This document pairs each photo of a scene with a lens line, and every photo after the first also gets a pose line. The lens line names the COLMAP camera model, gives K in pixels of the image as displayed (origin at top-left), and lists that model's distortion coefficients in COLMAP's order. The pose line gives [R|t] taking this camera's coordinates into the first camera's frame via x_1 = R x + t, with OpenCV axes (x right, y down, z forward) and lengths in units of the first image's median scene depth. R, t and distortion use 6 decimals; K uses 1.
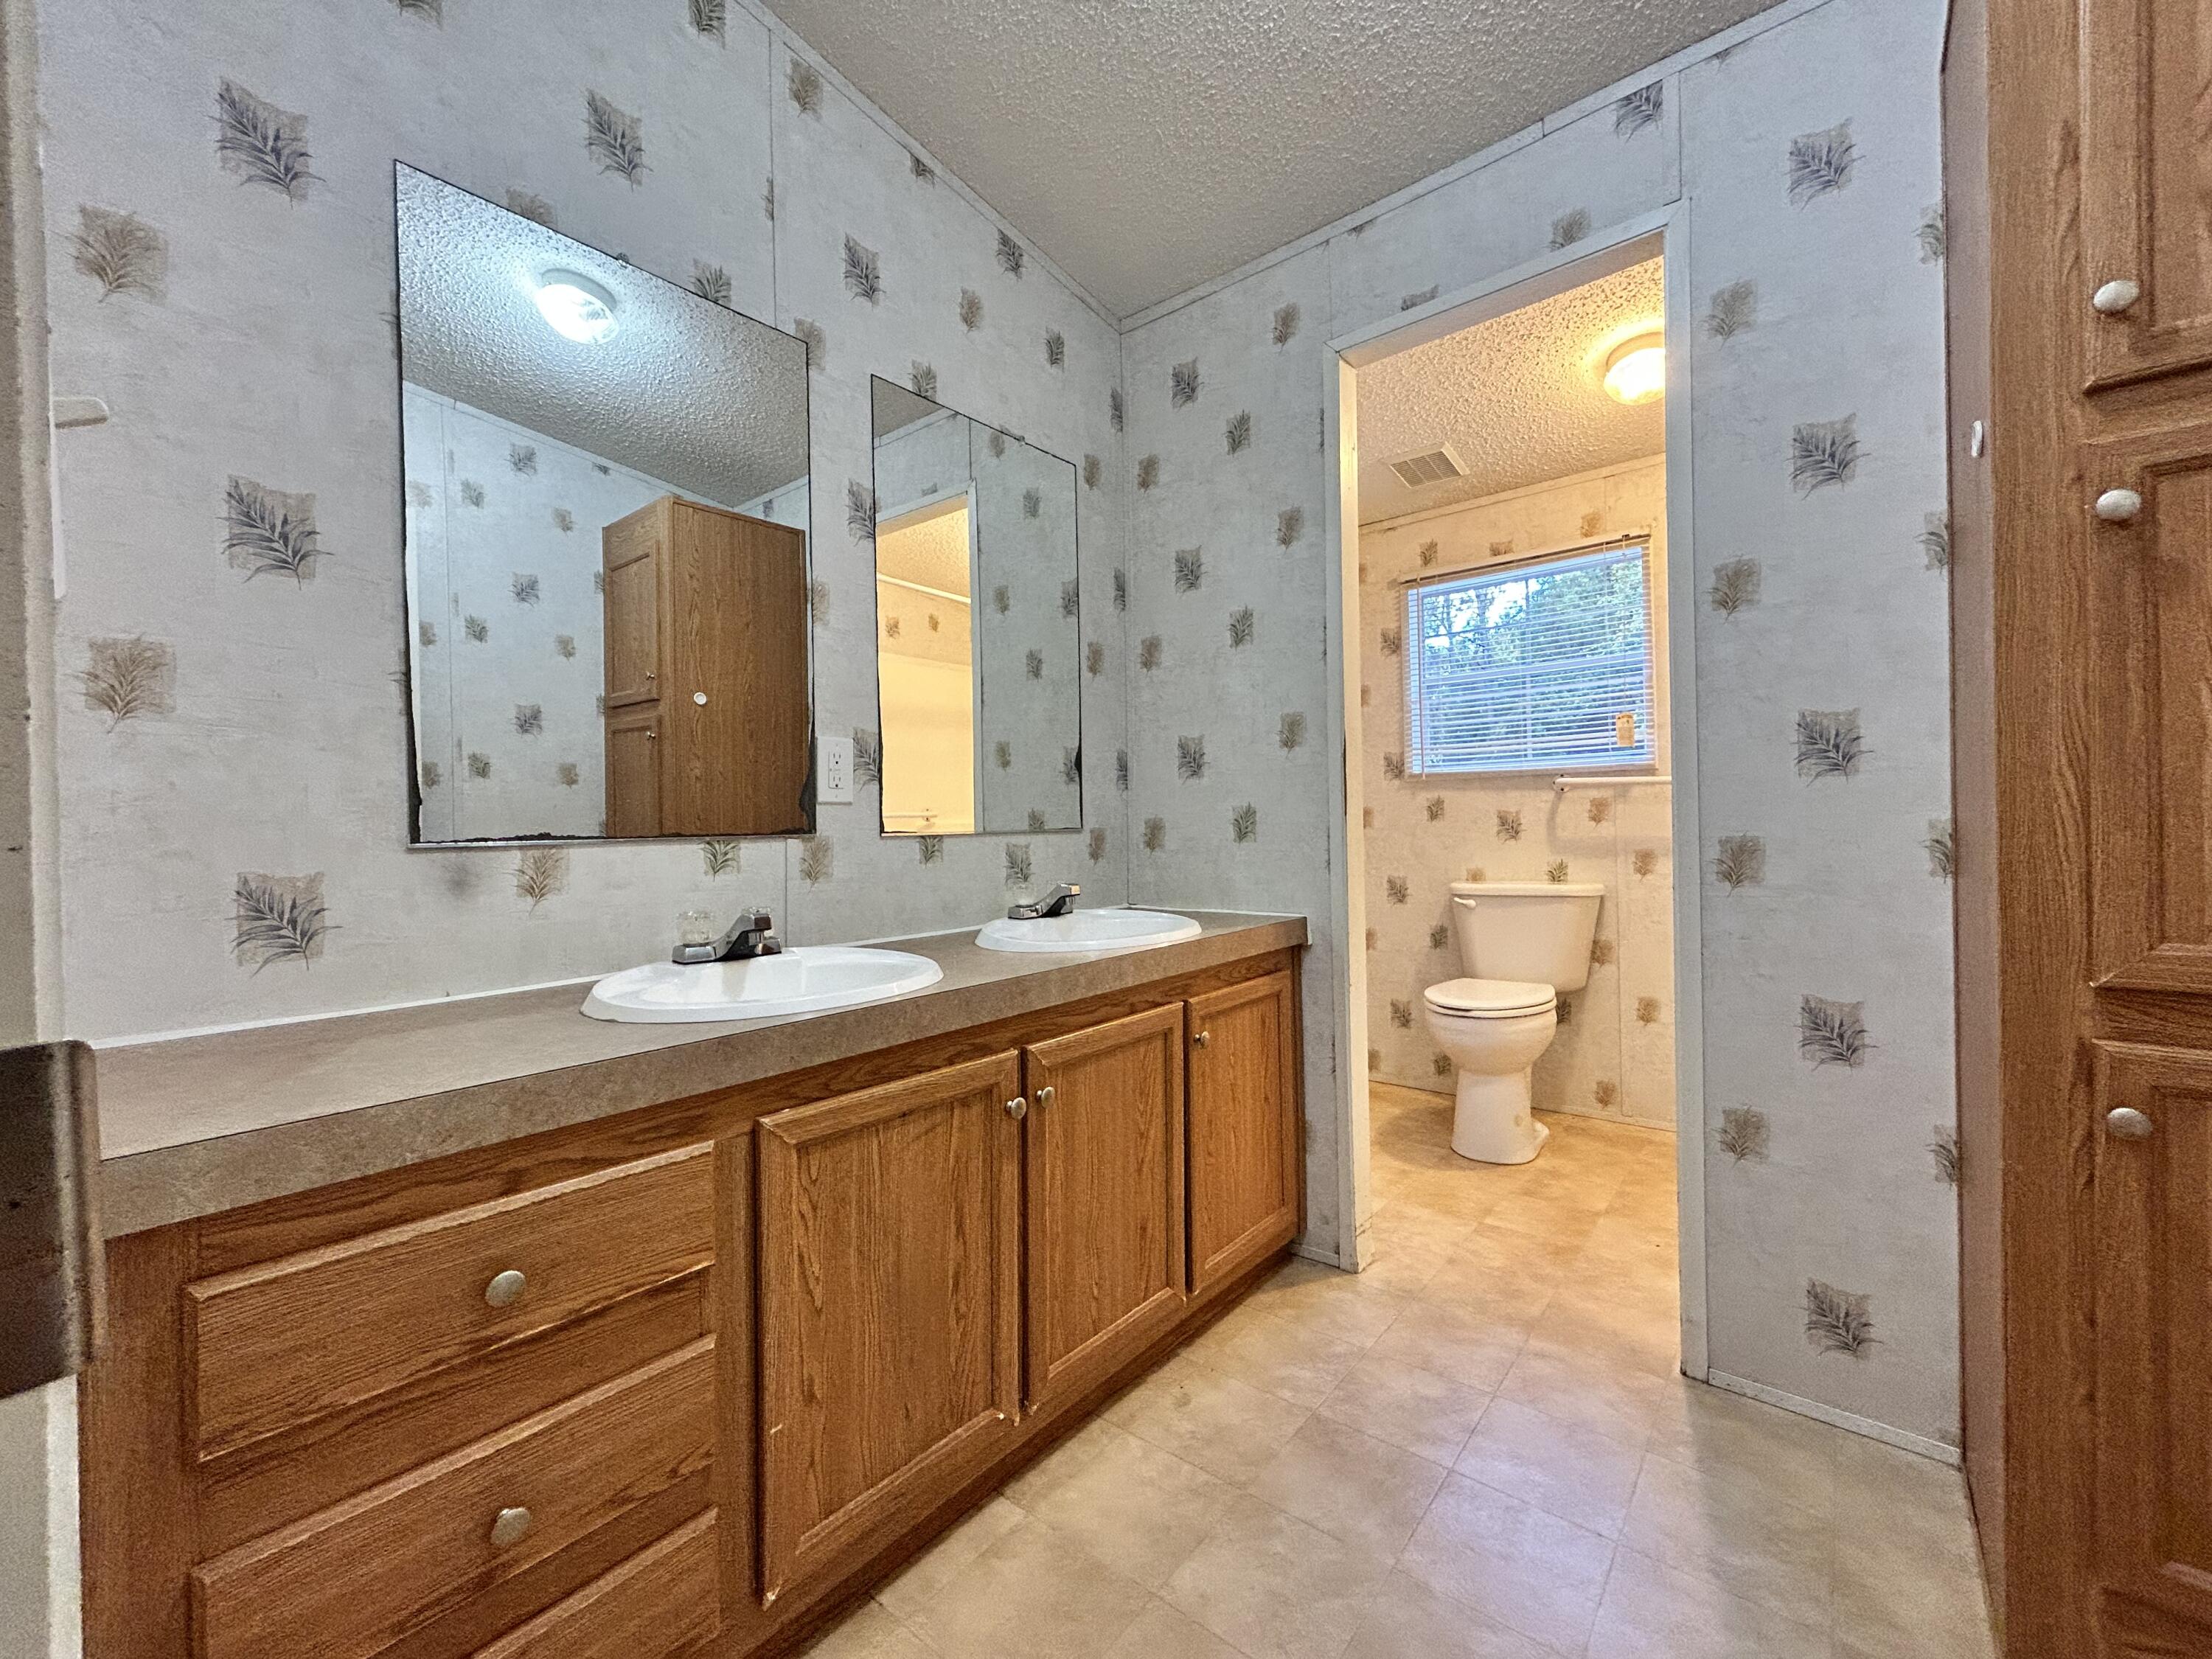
lens RADIAL K [[894.0, 0, 1105.8], [0, 894.0, 830.4], [0, 0, 1]] dist [-0.005759, 0.002171]
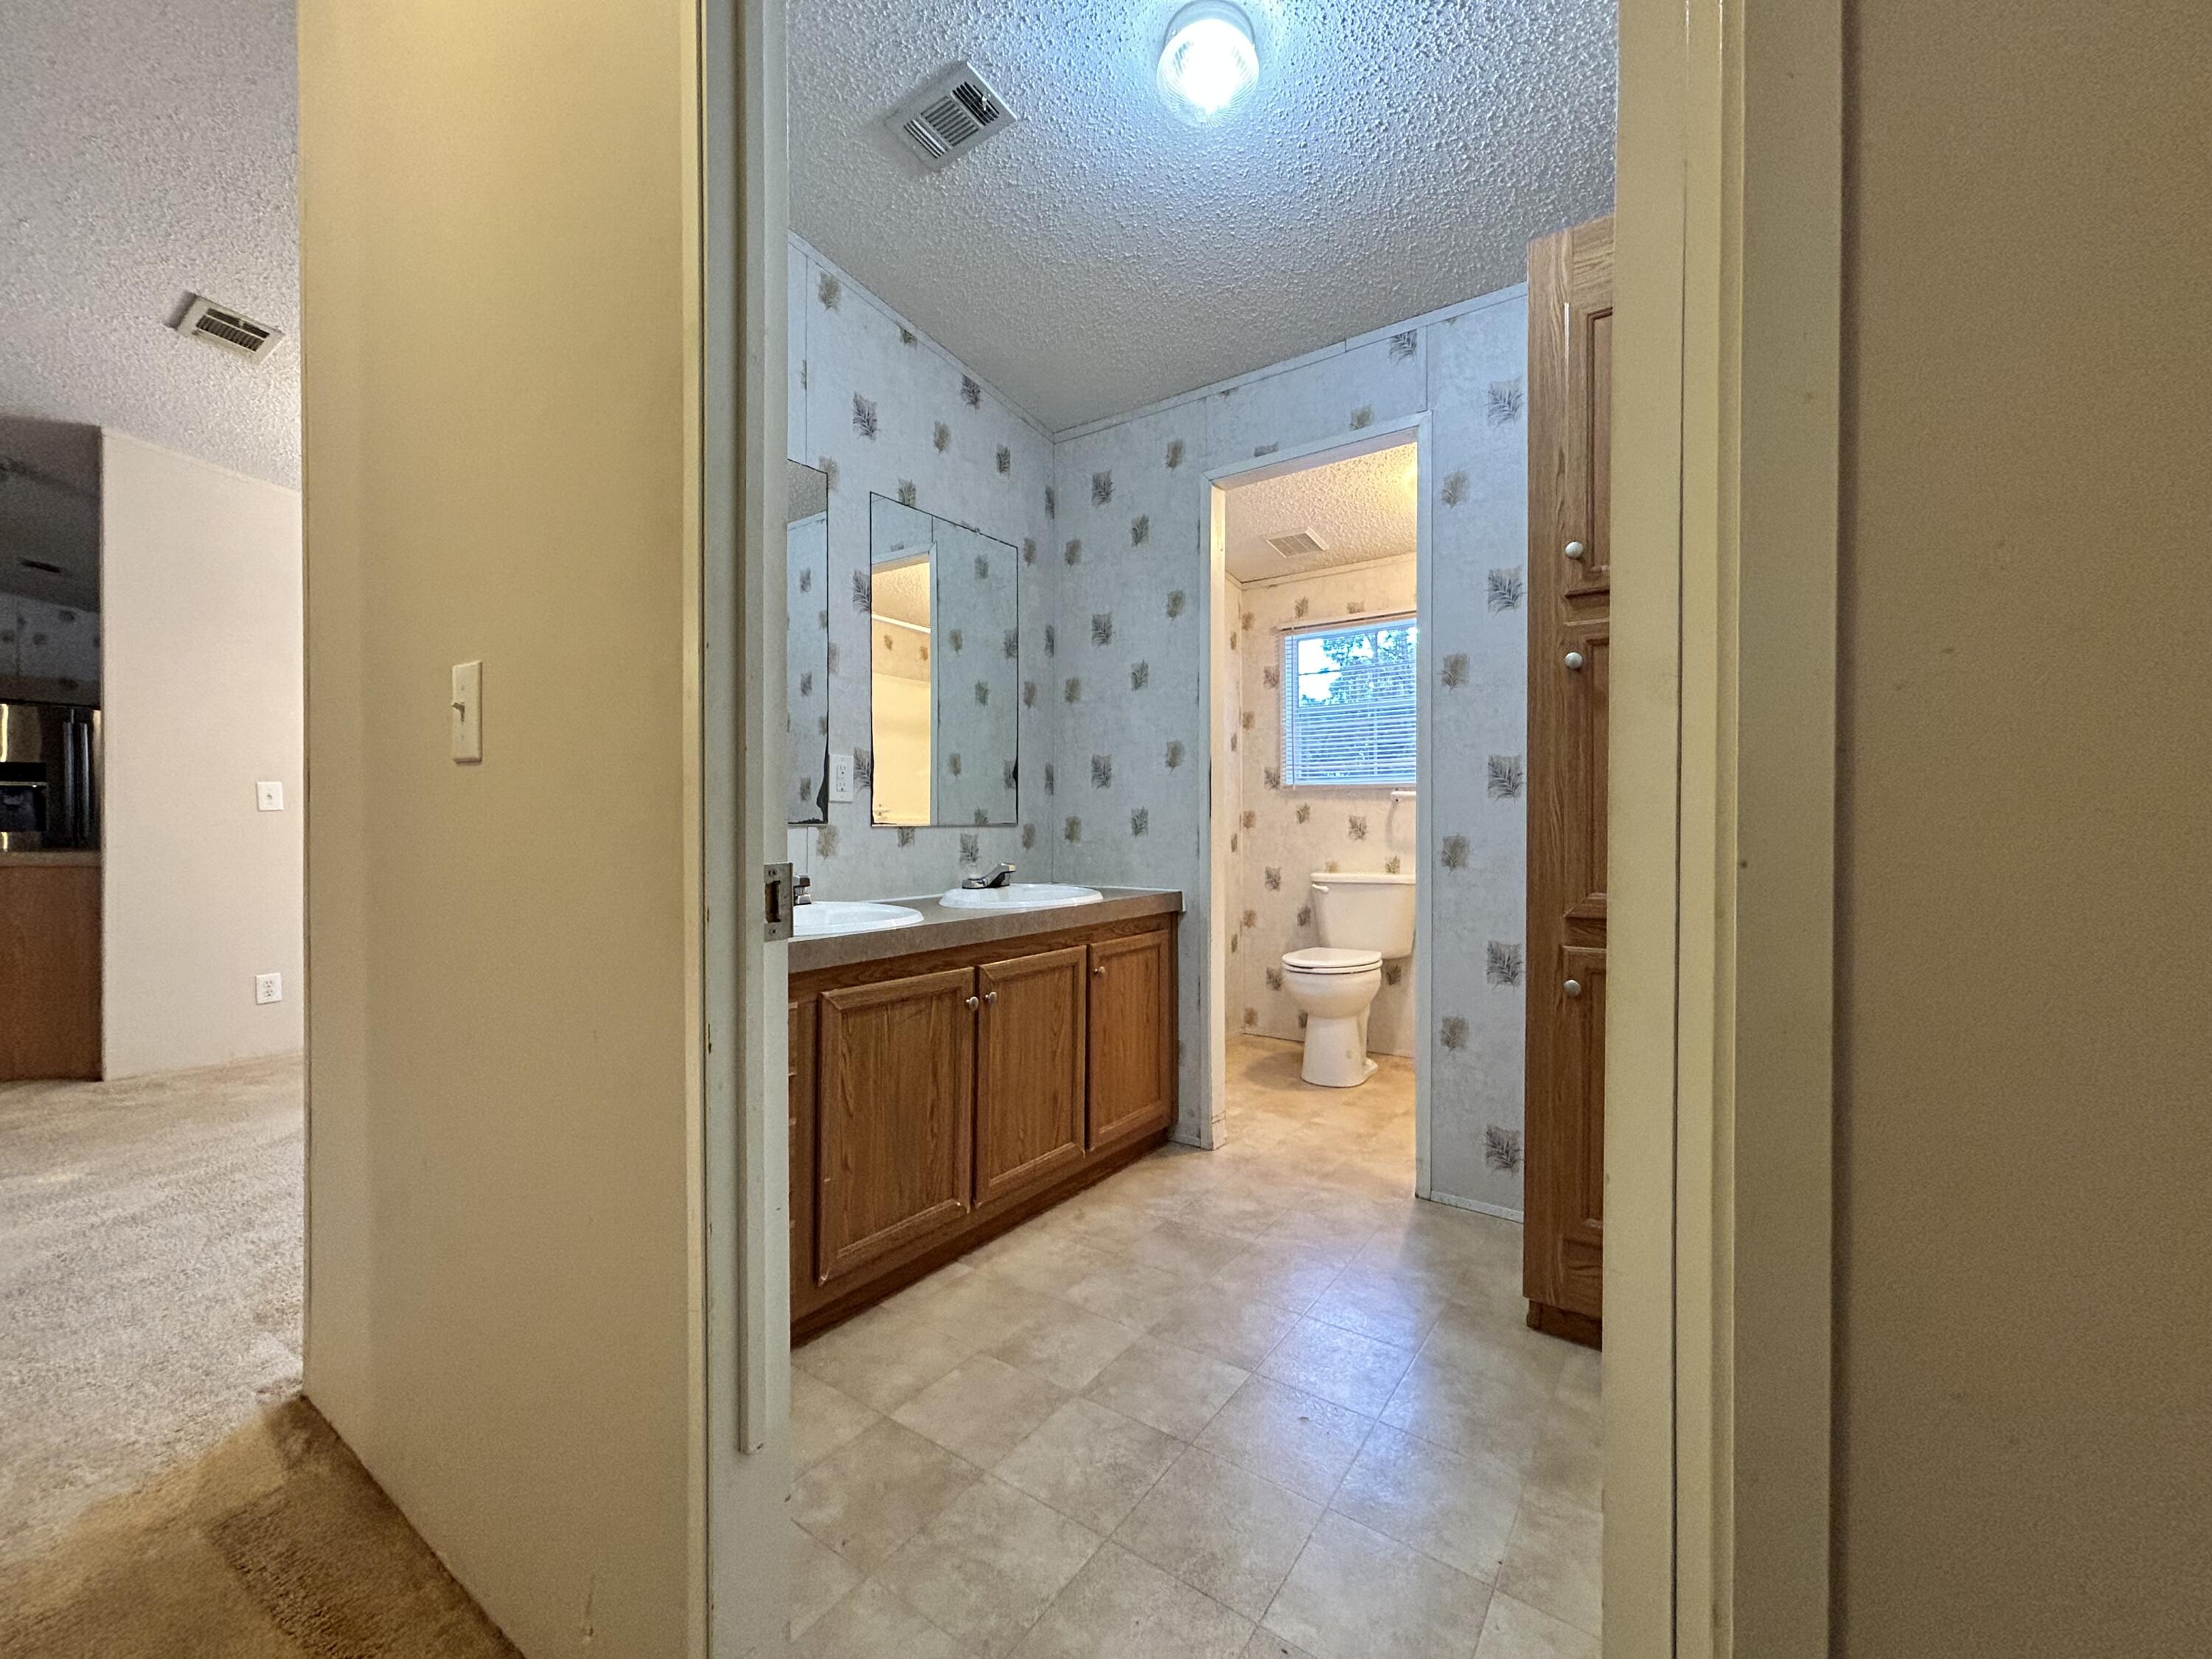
lens RADIAL K [[894.0, 0, 1105.5], [0, 894.0, 828.6], [0, 0, 1]] dist [-0.005759, 0.002171]
pose [[0.997122, 0.017502, 0.073772, 0.007374], [-0.017469, 0.999847, -0.001091, 0.005461], [-0.073780, -0.000201, 0.997275, -0.408255]]
